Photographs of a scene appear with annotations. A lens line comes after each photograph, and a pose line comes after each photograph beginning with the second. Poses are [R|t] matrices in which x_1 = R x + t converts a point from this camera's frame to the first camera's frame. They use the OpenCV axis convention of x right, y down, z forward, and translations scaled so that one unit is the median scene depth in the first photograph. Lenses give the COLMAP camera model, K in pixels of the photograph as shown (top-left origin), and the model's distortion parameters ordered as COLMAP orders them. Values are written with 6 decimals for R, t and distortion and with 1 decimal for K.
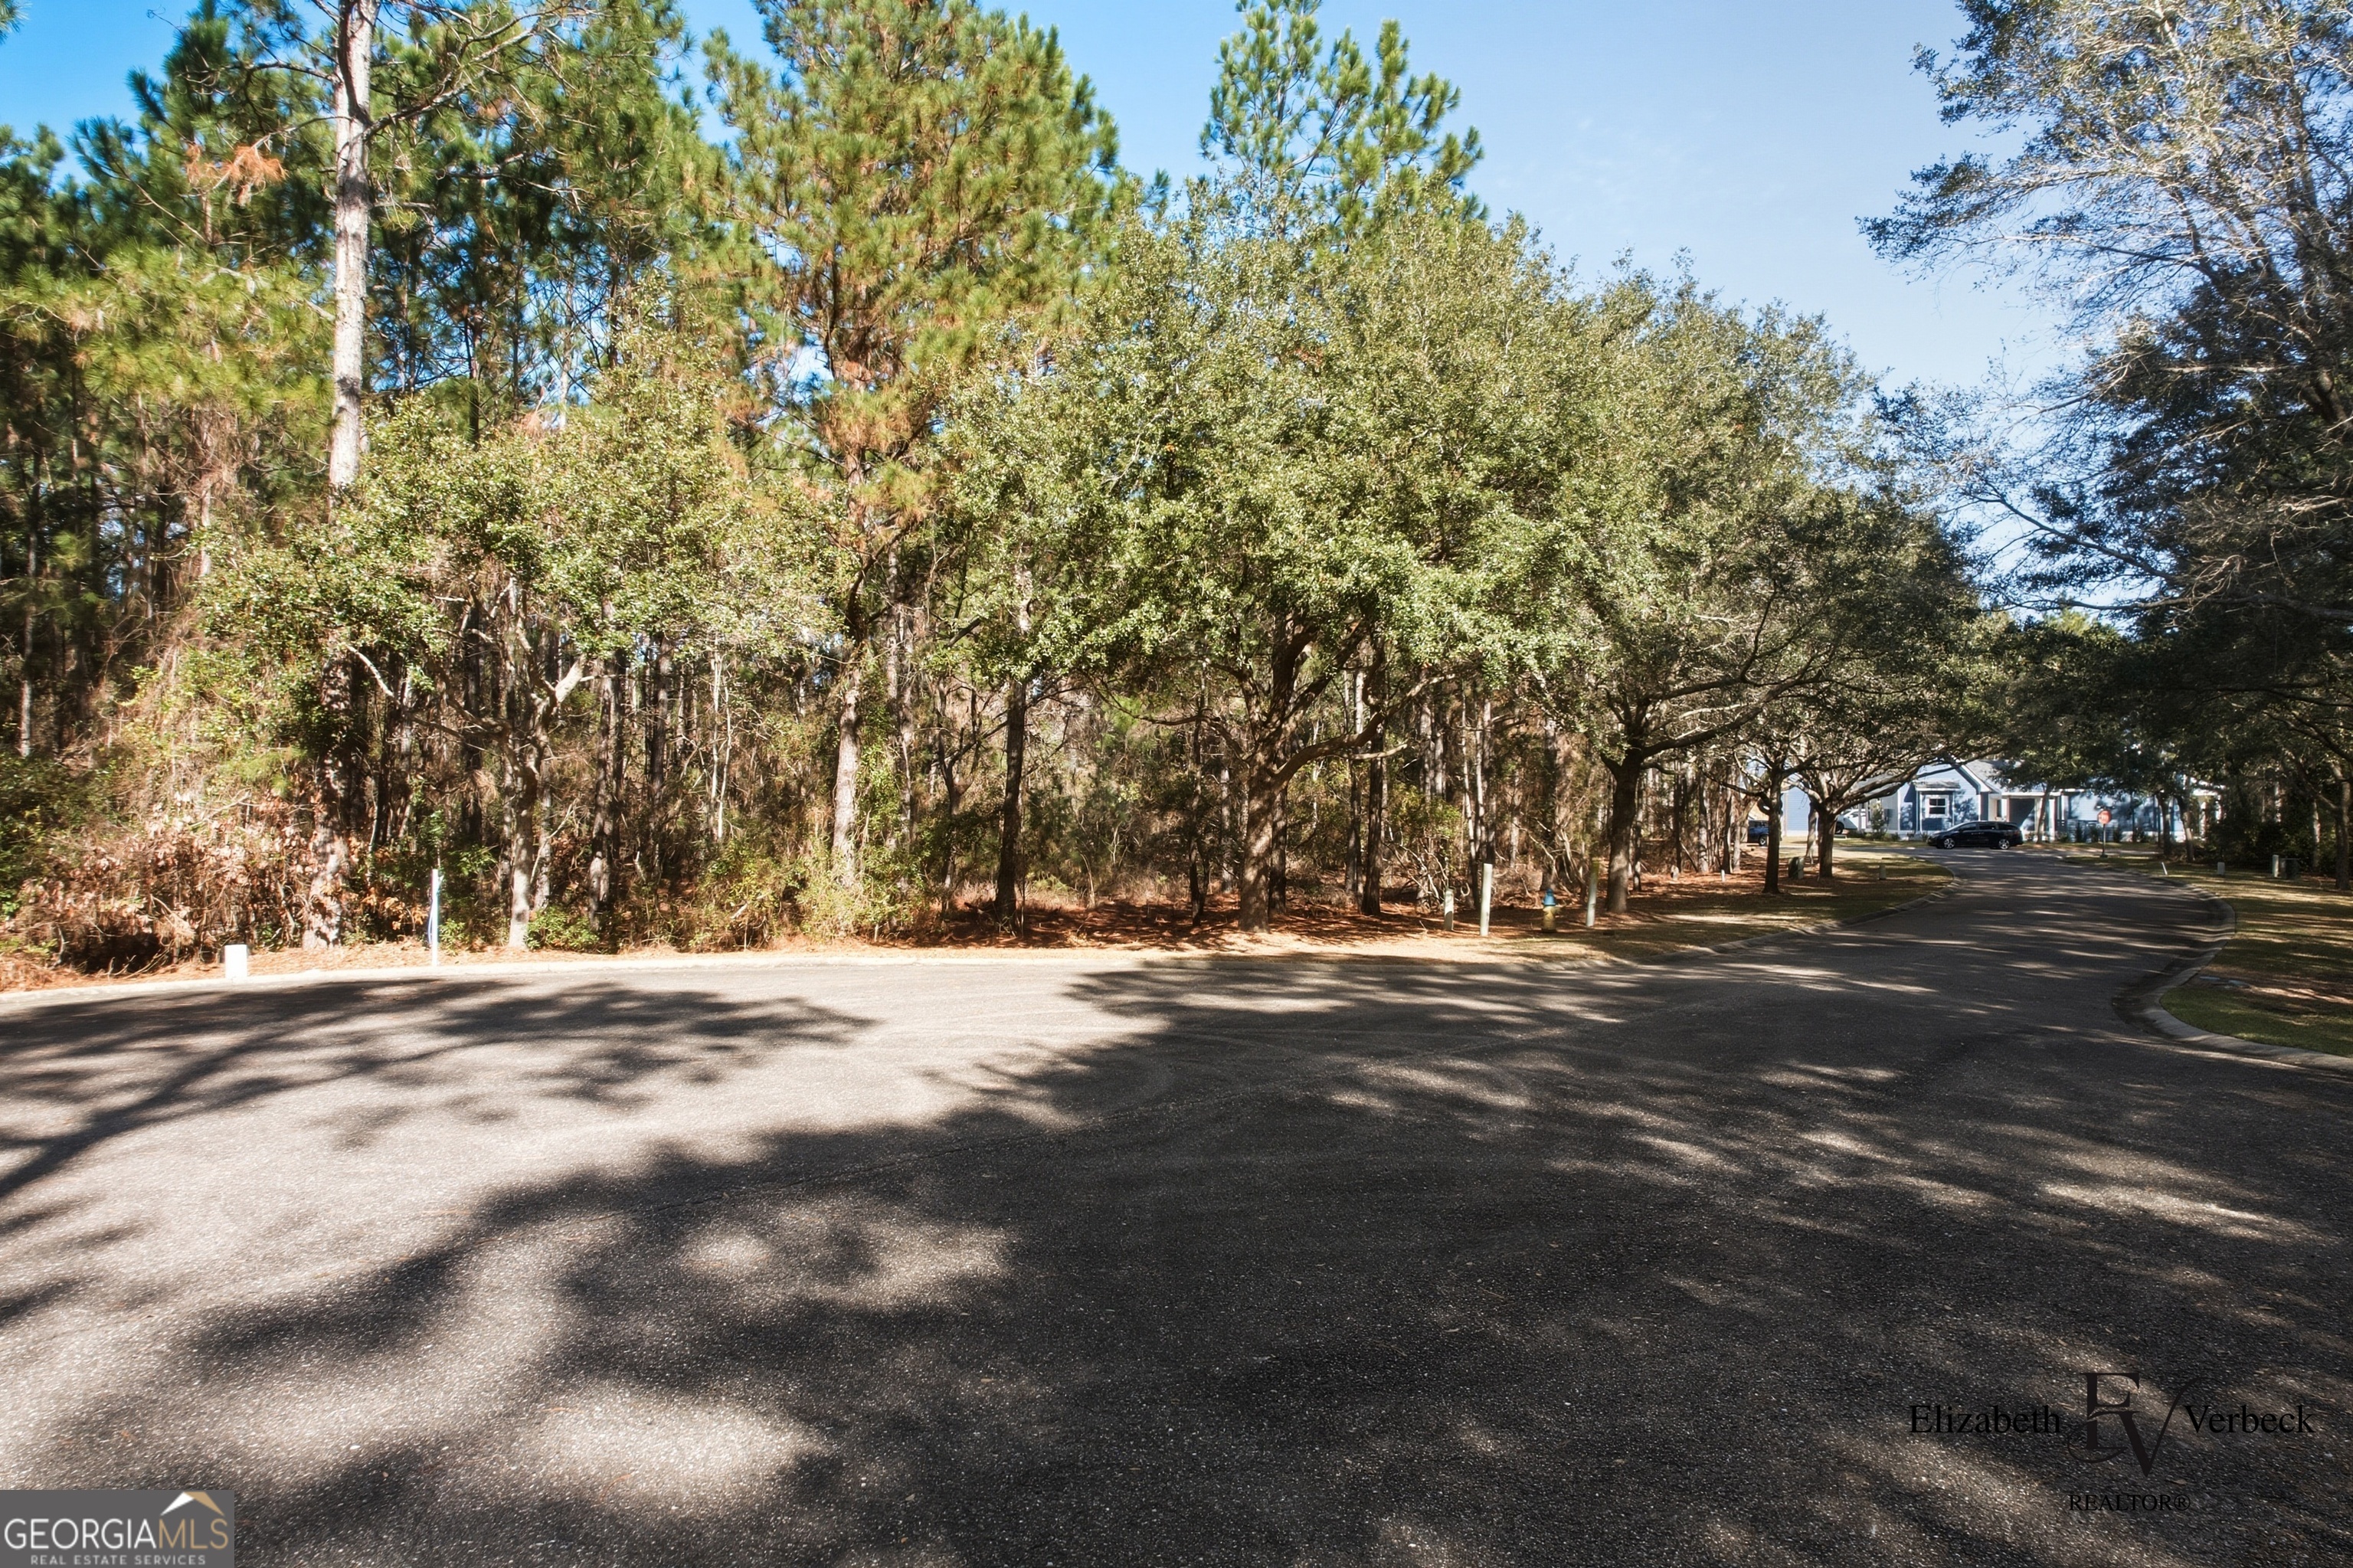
lens RADIAL K [[1512.1, 0, 1176.5], [0, 1512.1, 784.0], [0, 0, 1]] dist [-0.090067, 0.097317]
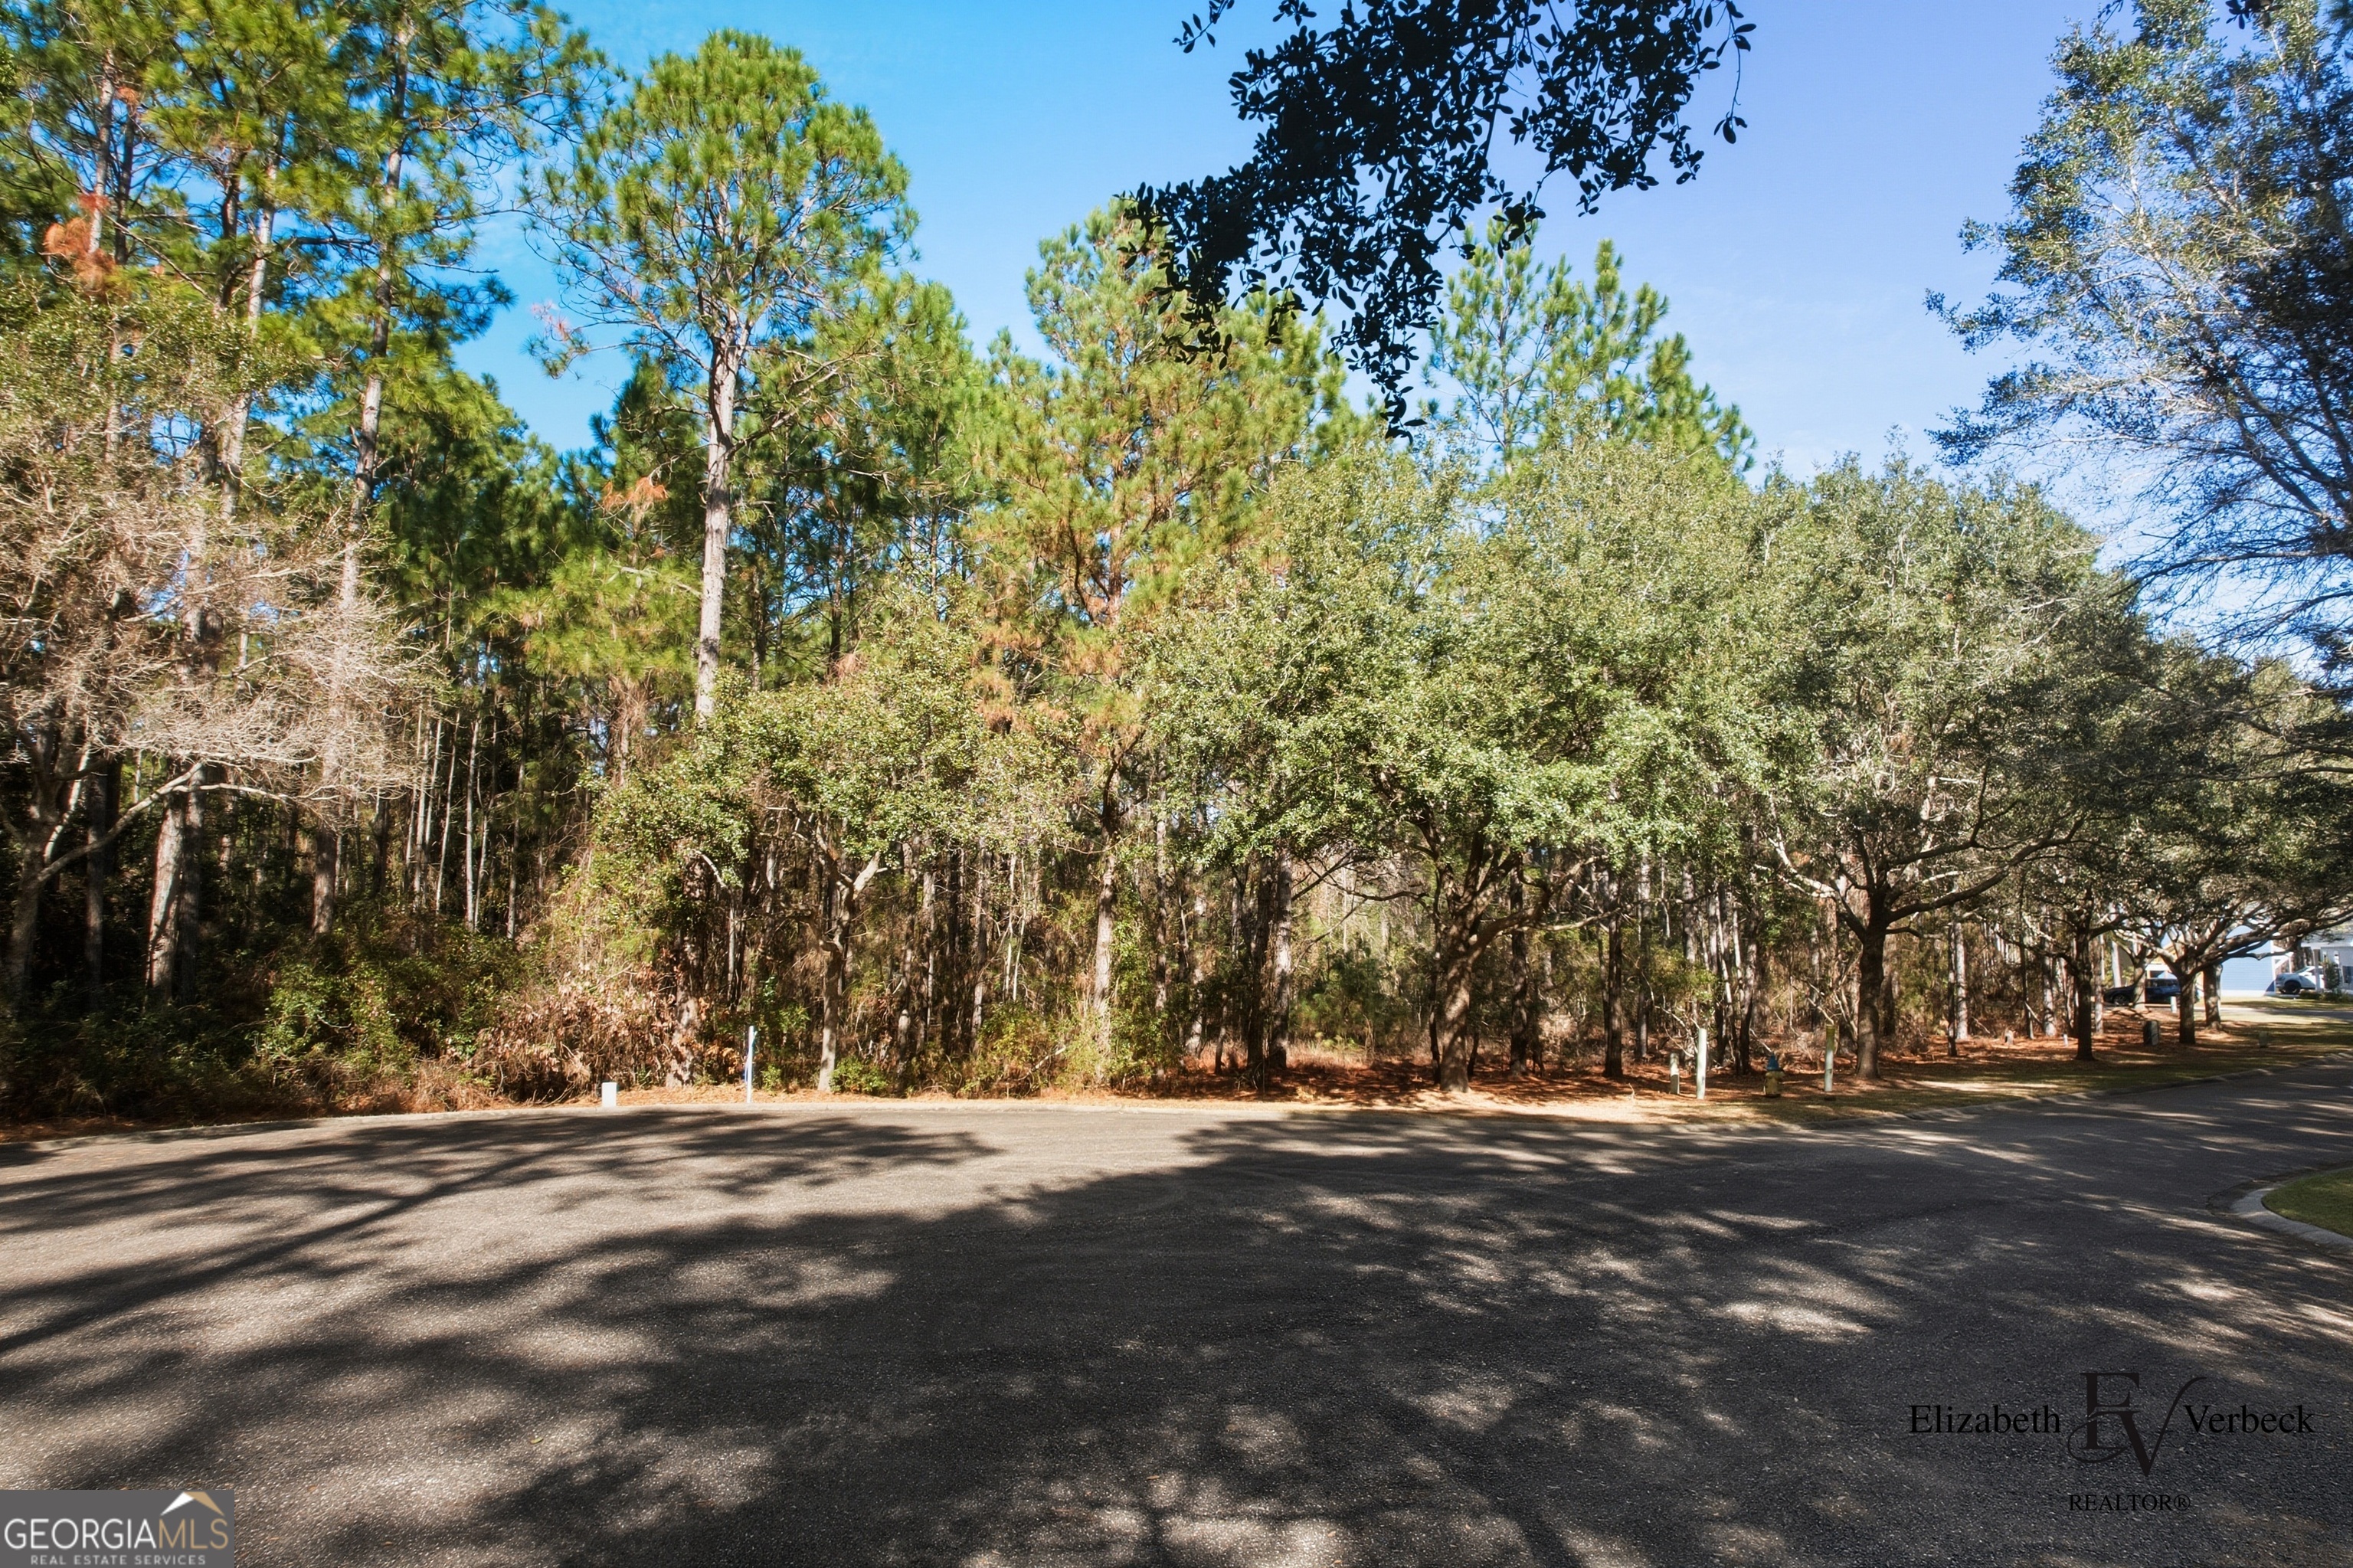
lens RADIAL K [[1502.7, 0, 1176.5], [0, 1502.7, 784.0], [0, 0, 1]] dist [-0.031891, 0.000409]
pose [[0.964013, -0.030973, -0.264045, 0.178431], [0.003844, 0.994710, -0.102649, -0.013792], [0.265827, 0.097940, 0.959033, -0.135447]]
